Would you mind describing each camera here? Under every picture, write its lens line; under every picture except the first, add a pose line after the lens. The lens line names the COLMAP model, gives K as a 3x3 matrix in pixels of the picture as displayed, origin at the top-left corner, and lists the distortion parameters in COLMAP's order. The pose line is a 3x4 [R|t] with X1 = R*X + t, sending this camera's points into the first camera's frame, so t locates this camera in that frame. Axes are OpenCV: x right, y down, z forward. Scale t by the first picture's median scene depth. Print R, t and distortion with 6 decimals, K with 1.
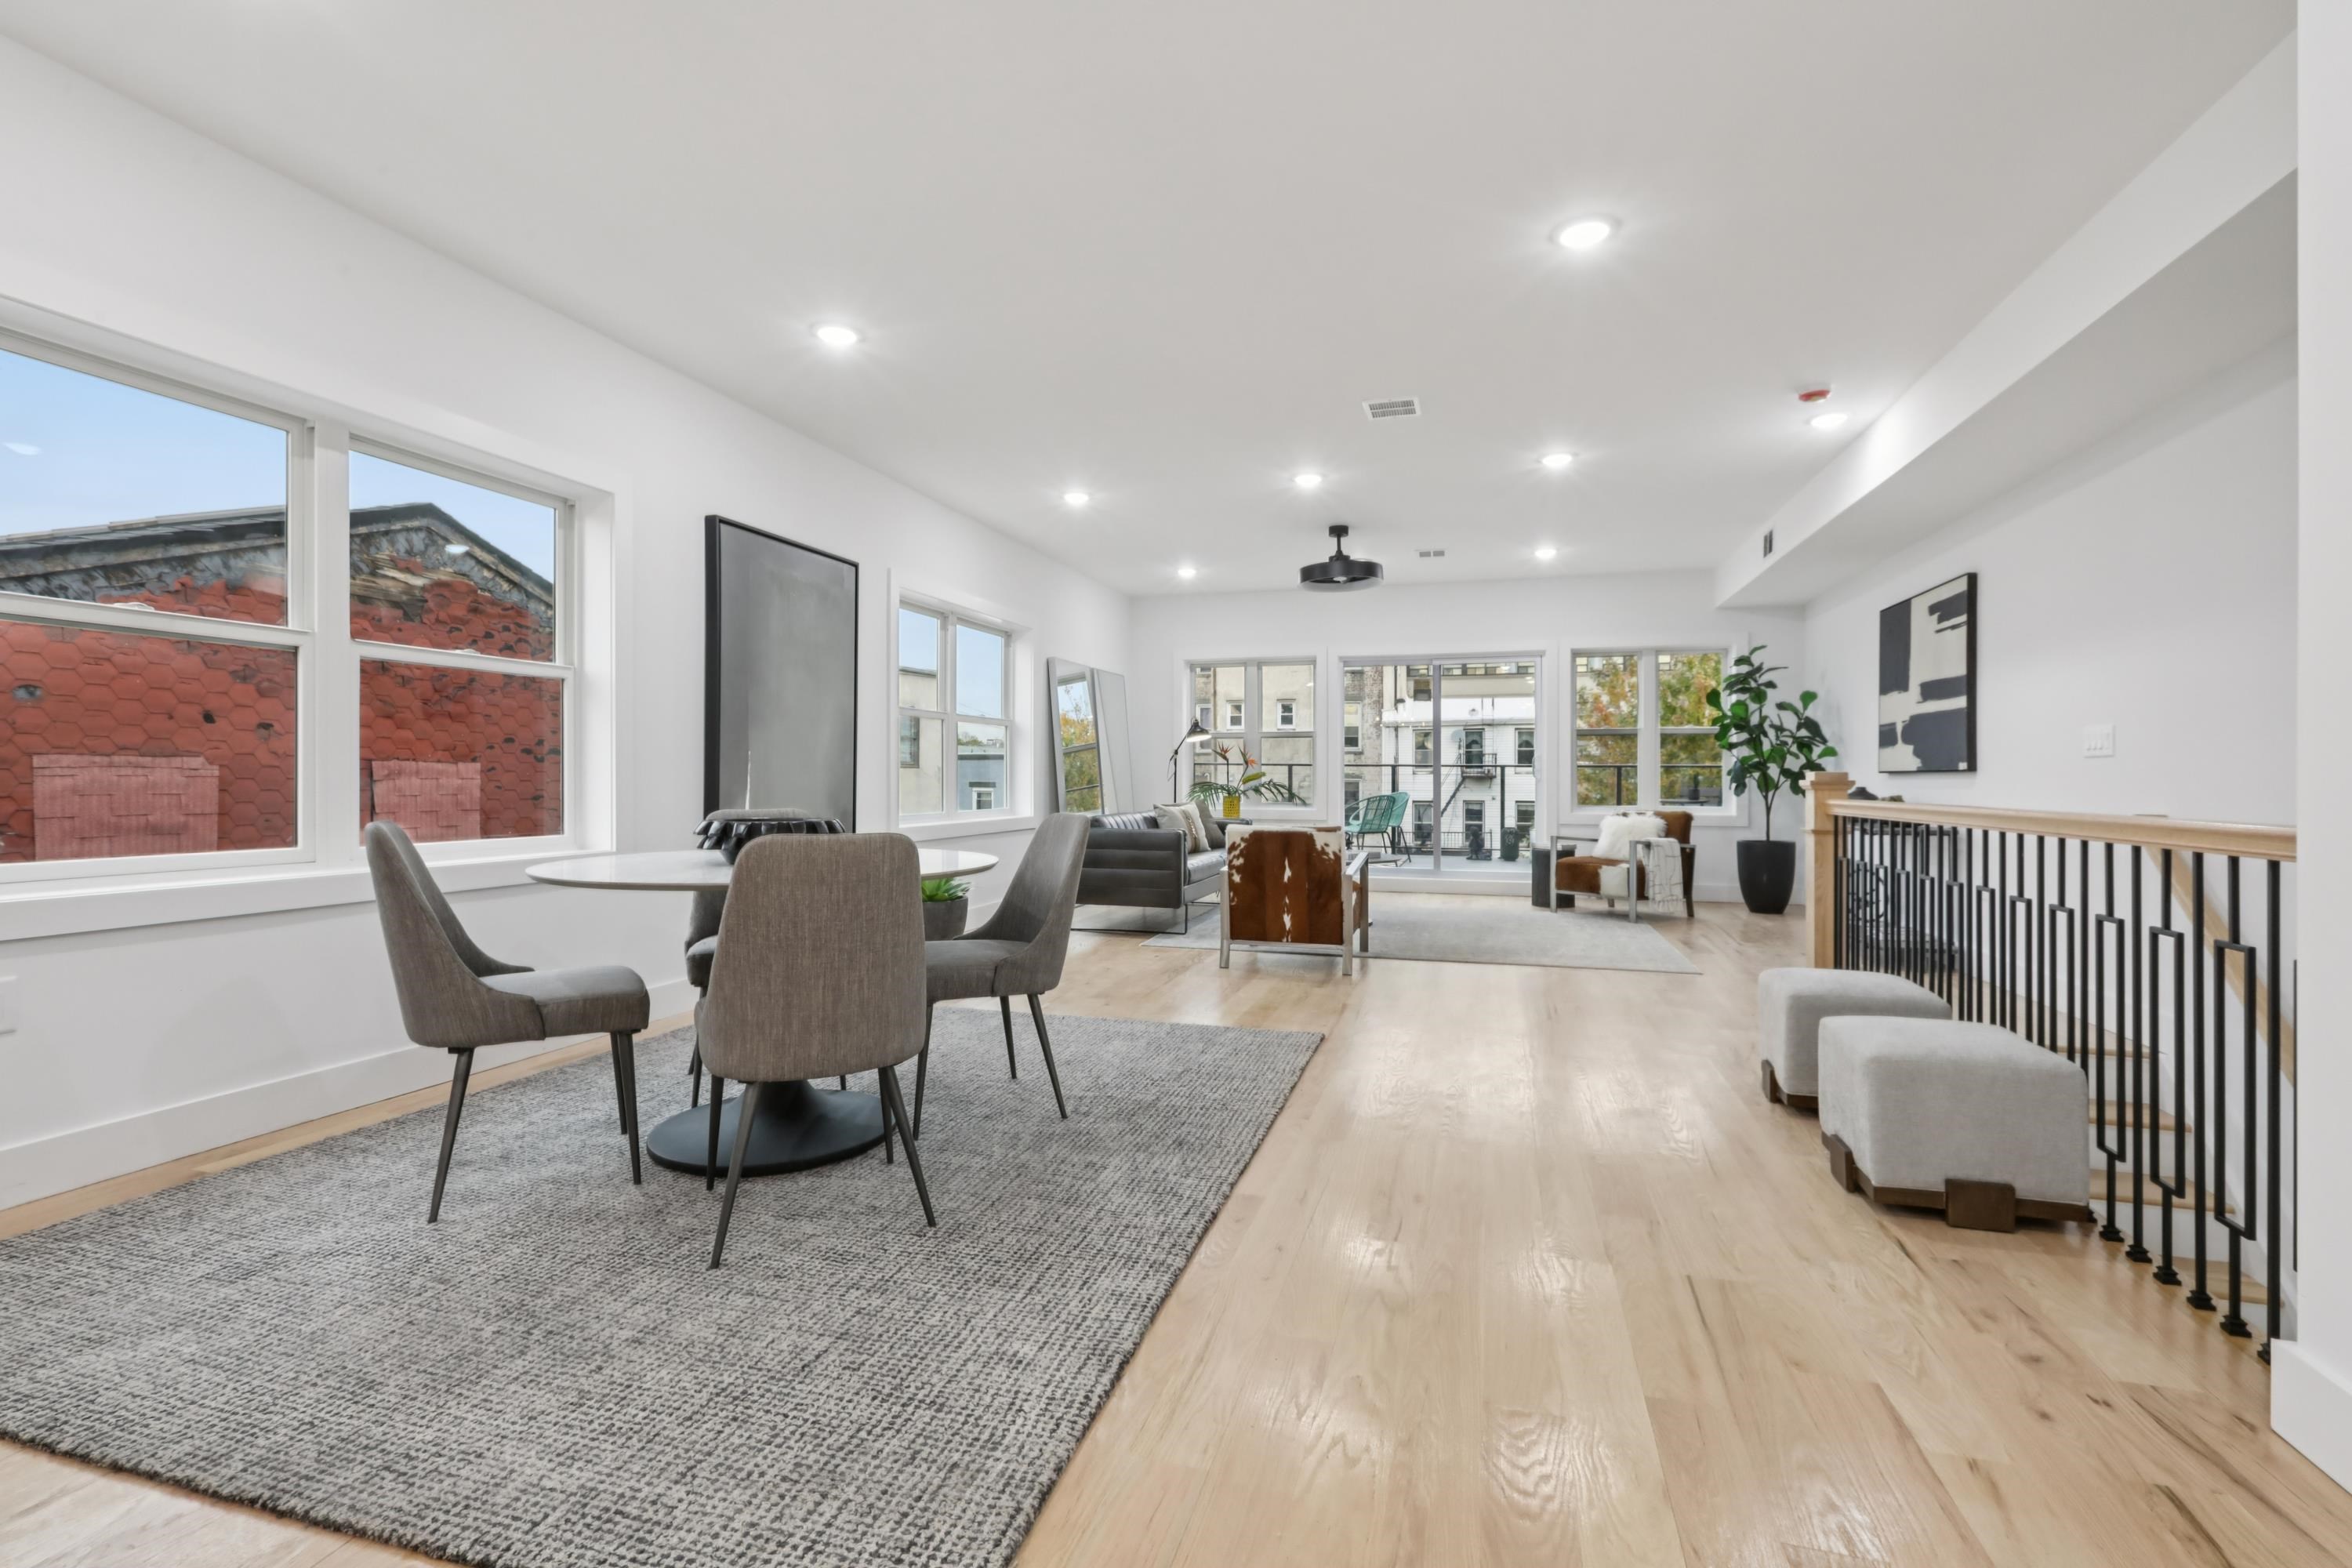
lens RADIAL K [[1050.4, 0, 1172.4], [0, 1050.4, 776.2], [0, 0, 1]] dist [-0.000541, 0.000249]
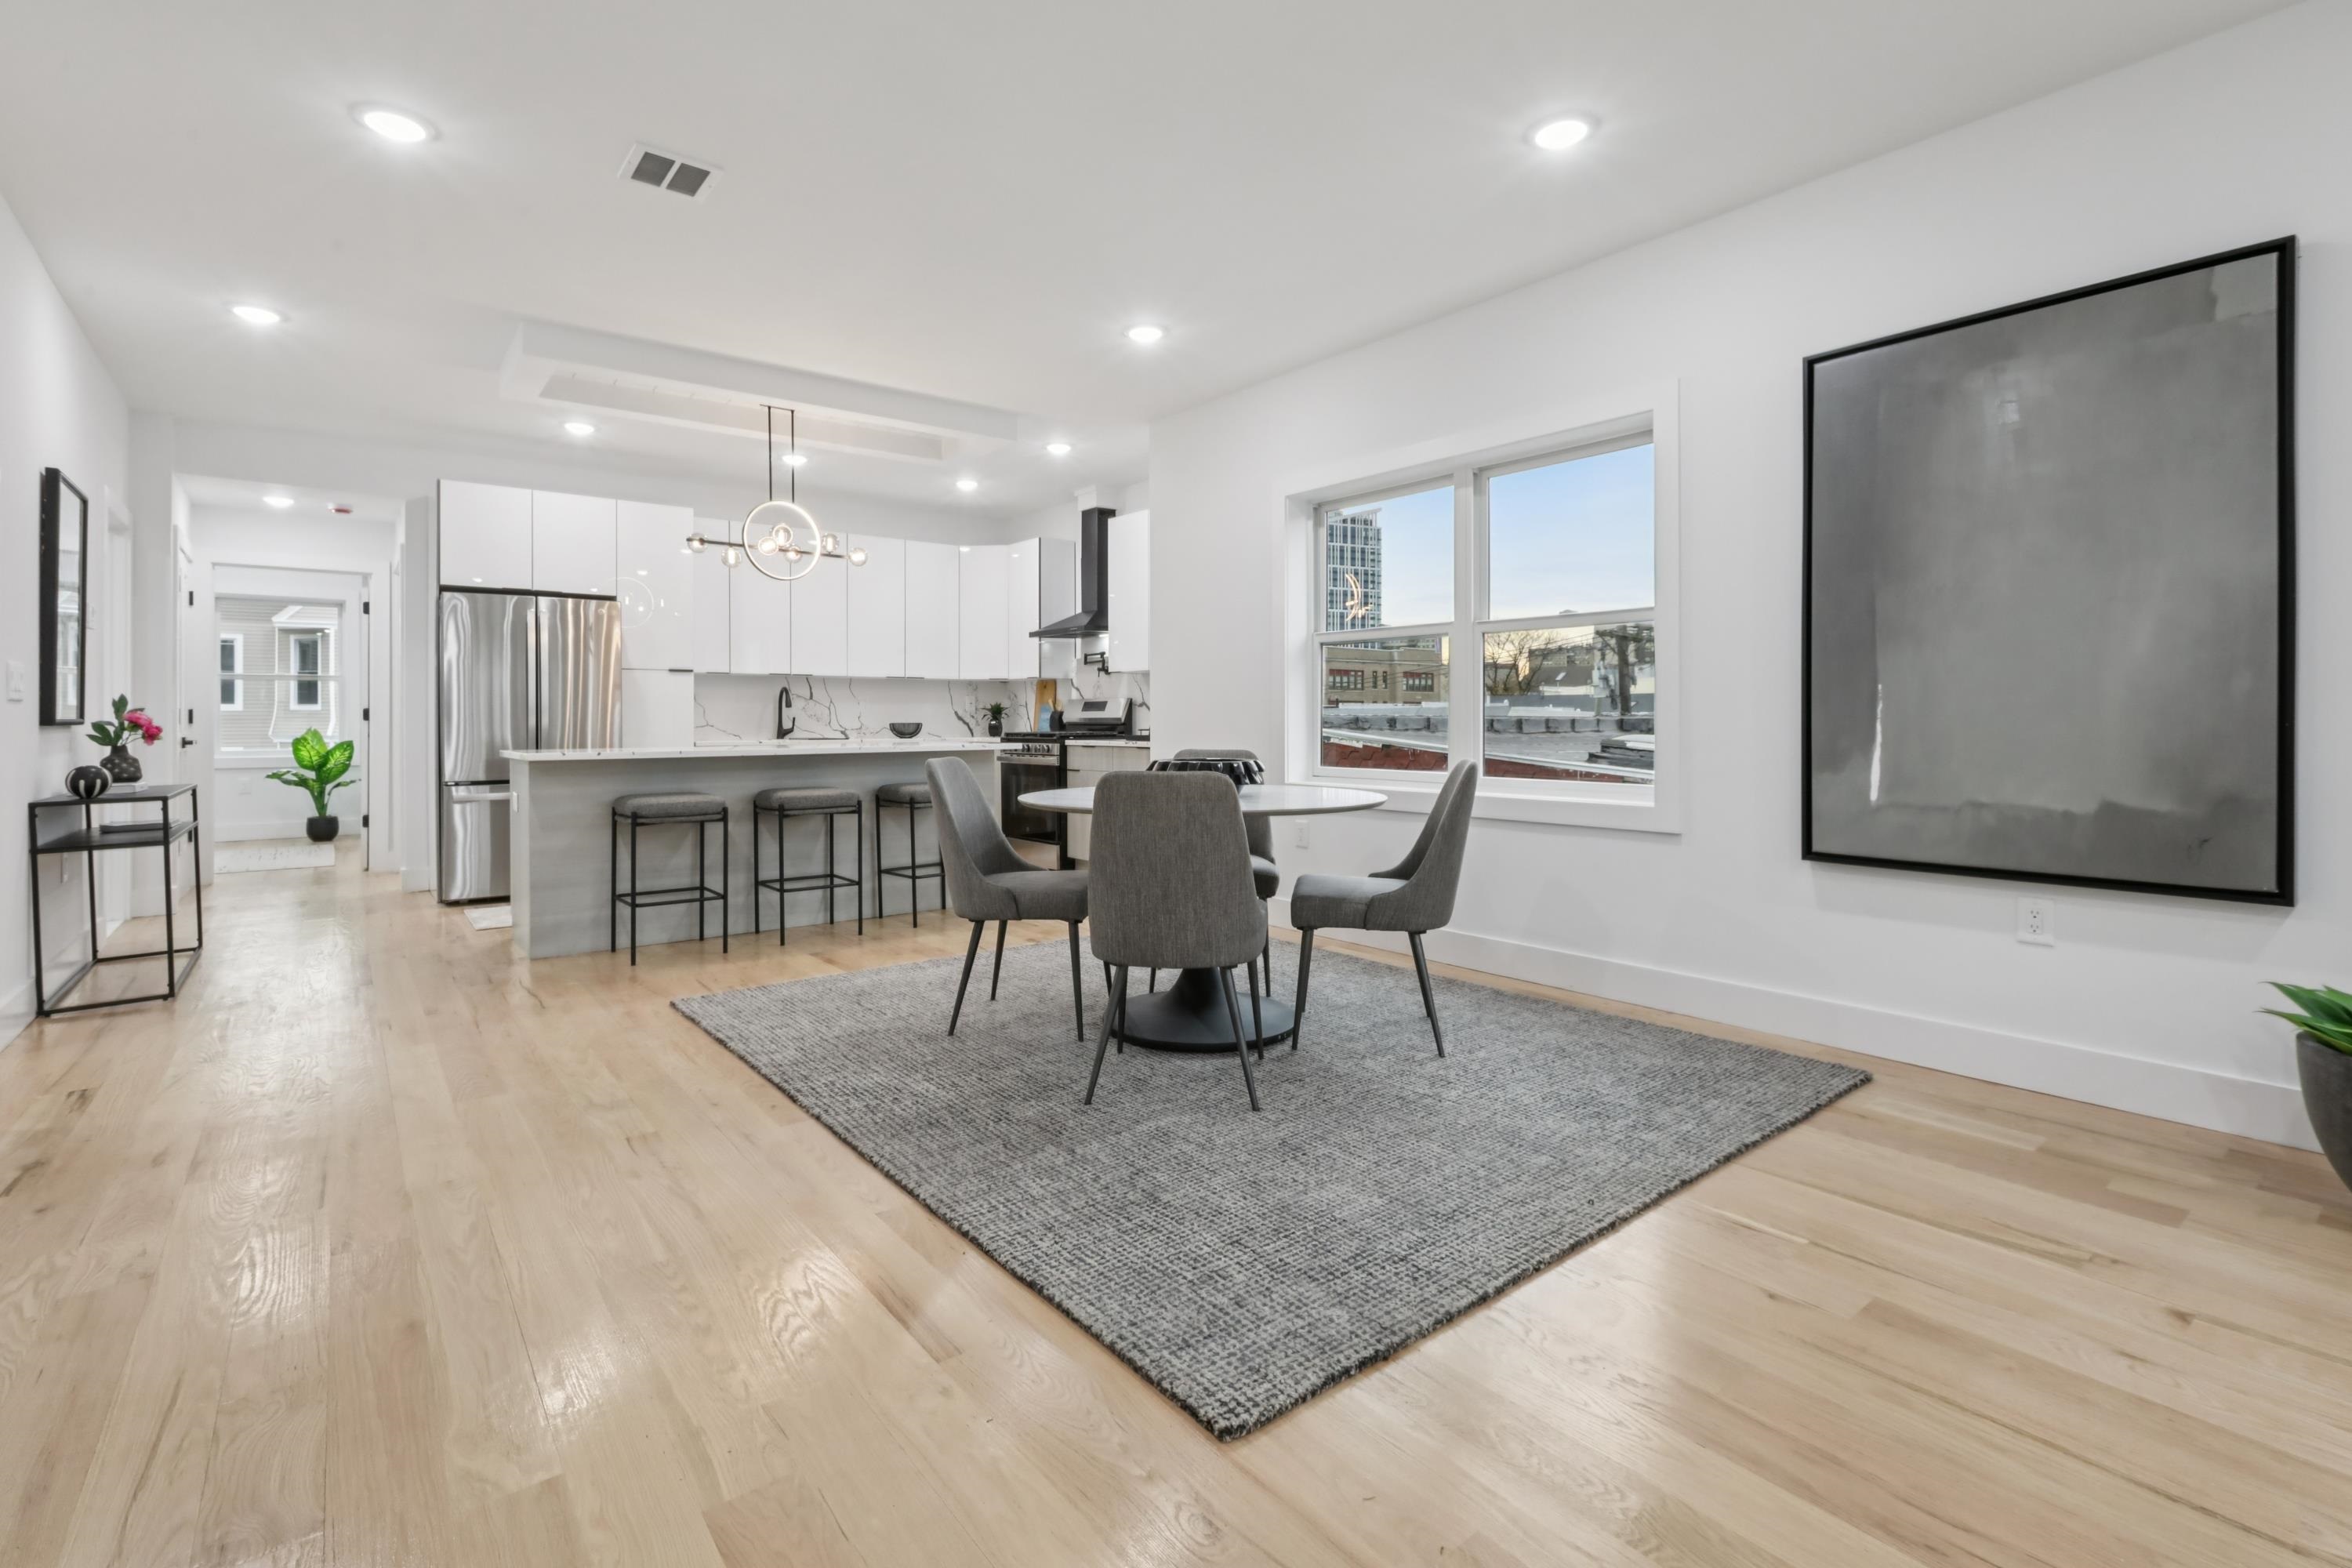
lens RADIAL K [[1066.4, 0, 1173.6], [0, 1066.4, 722.4], [0, 0, 1]] dist [0.000994, 0.000622]
pose [[-0.572266, -0.000629, -0.820068, 0.242263], [0.002054, 0.999995, -0.002200, 0.000704], [0.820066, -0.002944, -0.572262, 0.635875]]
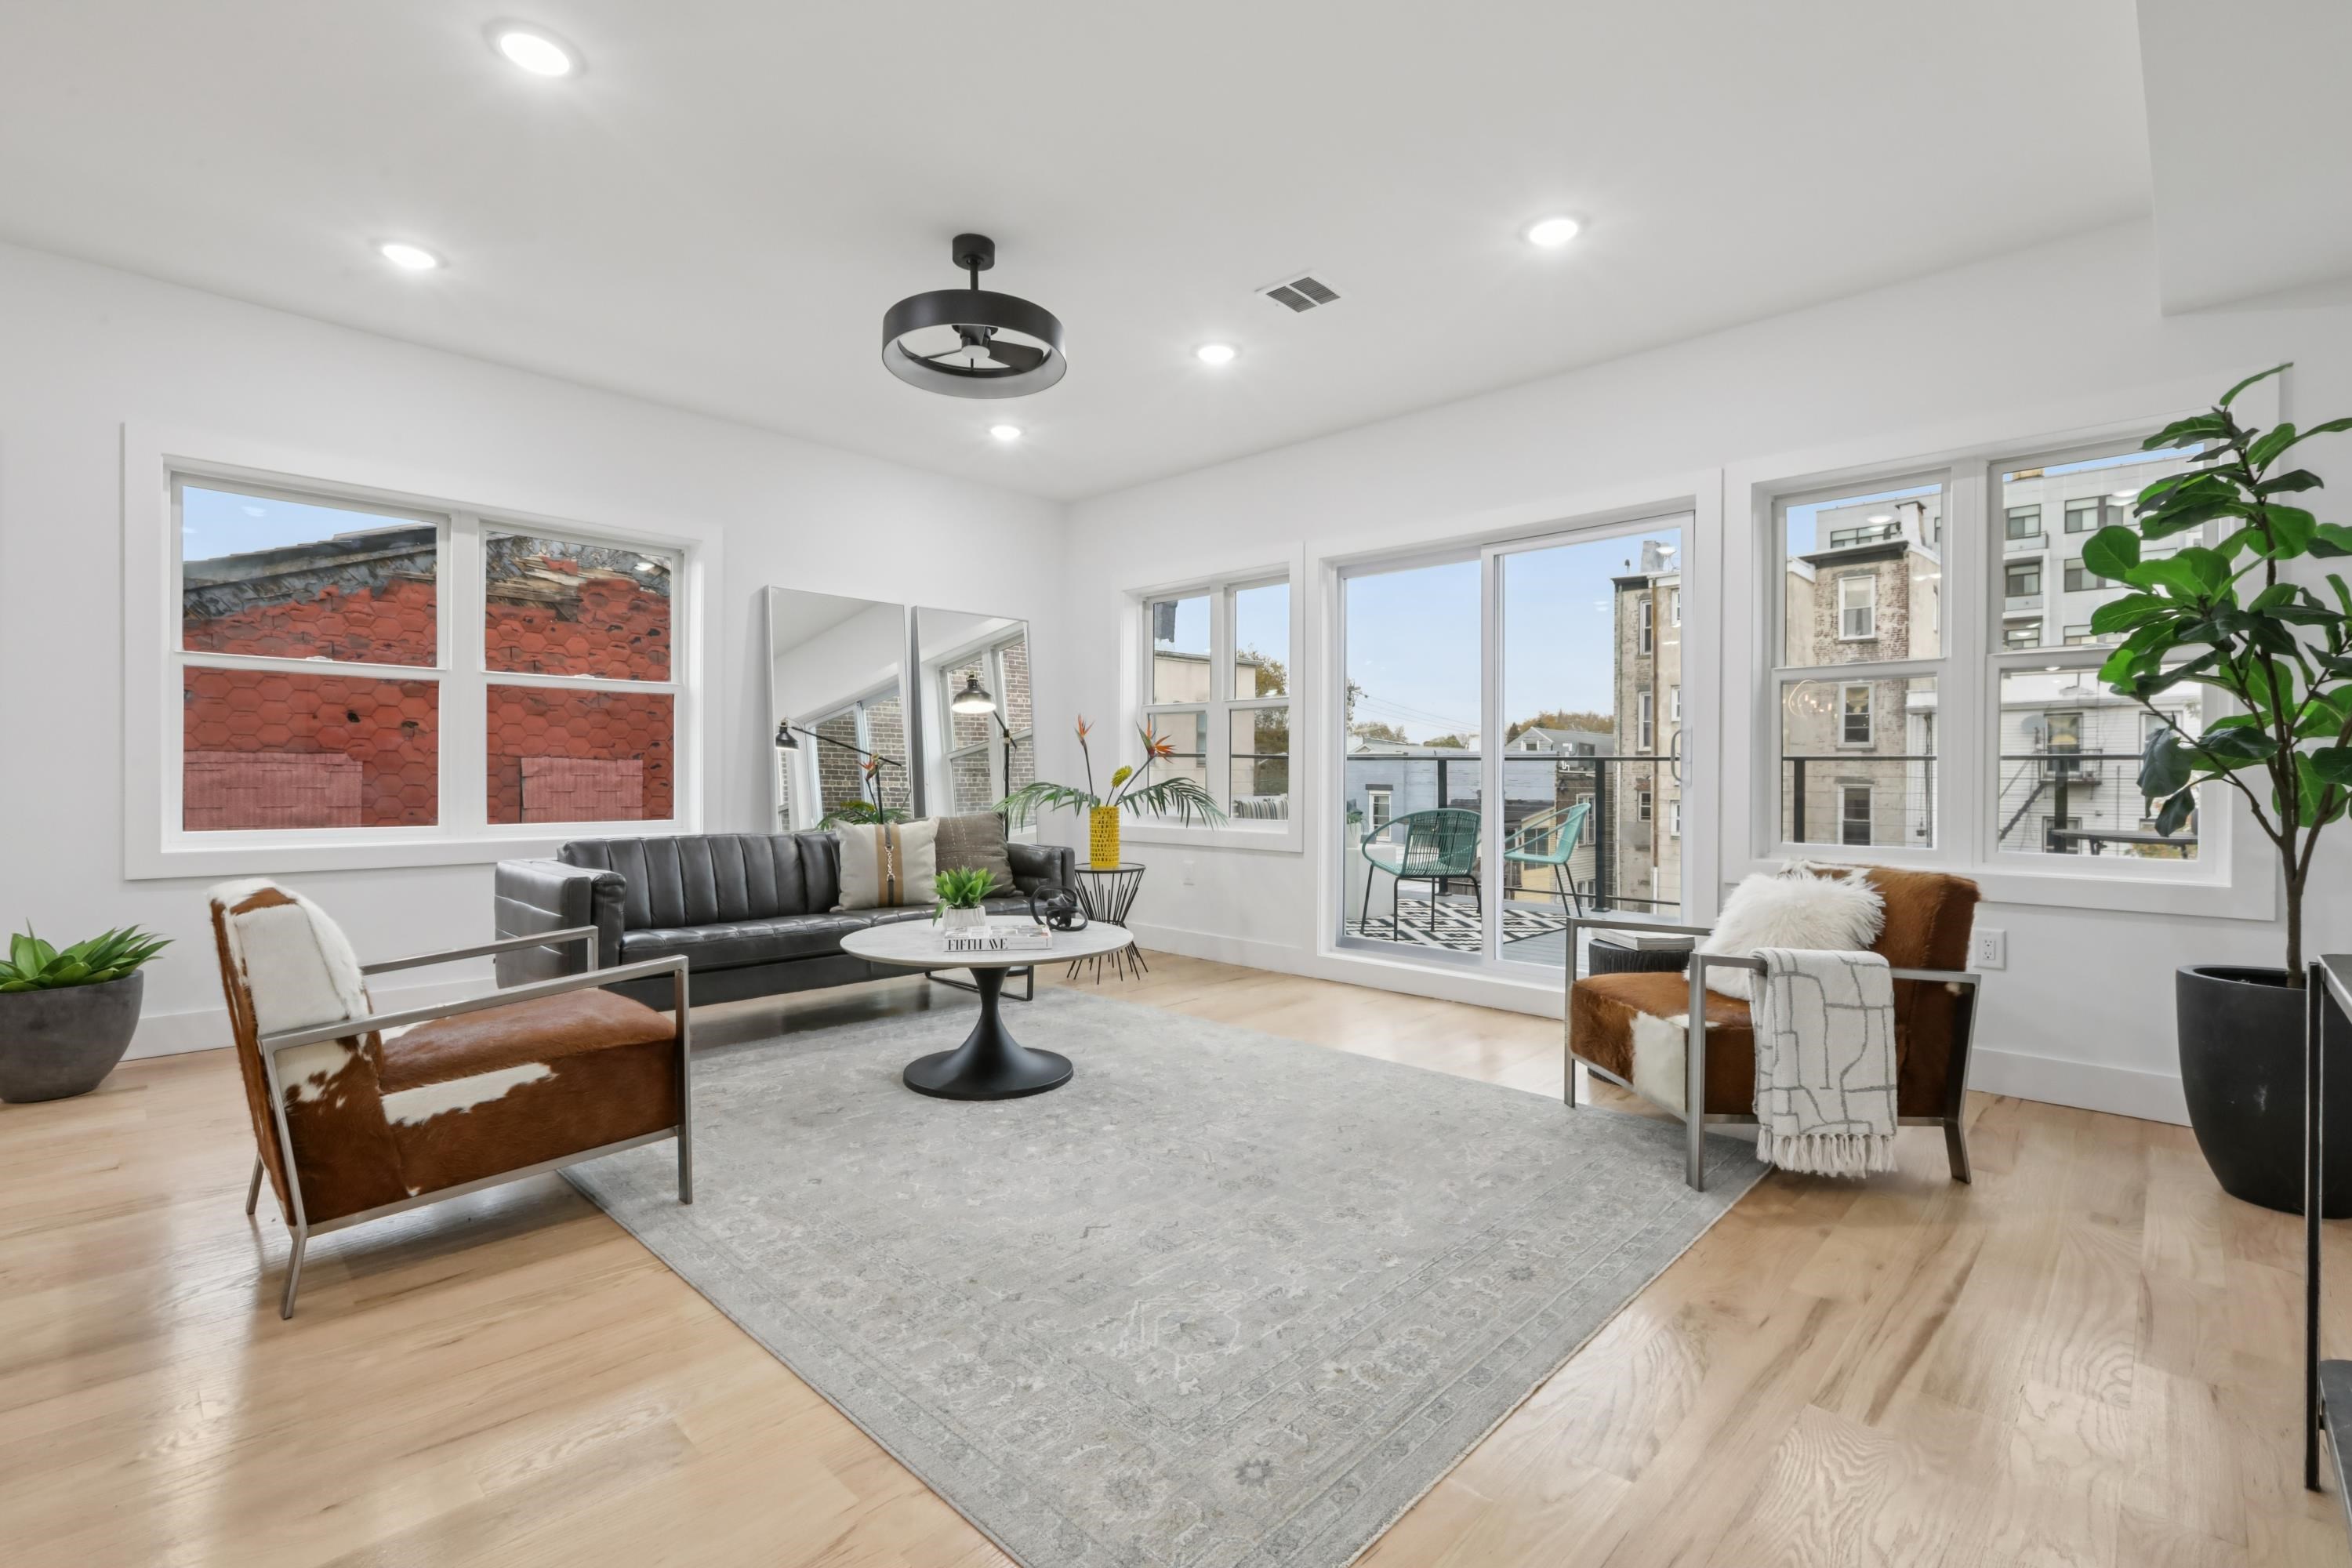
lens RADIAL K [[1050.4, 0, 1172.4], [0, 1050.4, 776.2], [0, 0, 1]] dist [-0.000541, 0.000249]
pose [[0.887971, 0.003472, -0.459887, 0.424256], [-0.004632, 0.999988, -0.001395, 0.003192], [0.459877, 0.003369, 0.887976, 0.579606]]
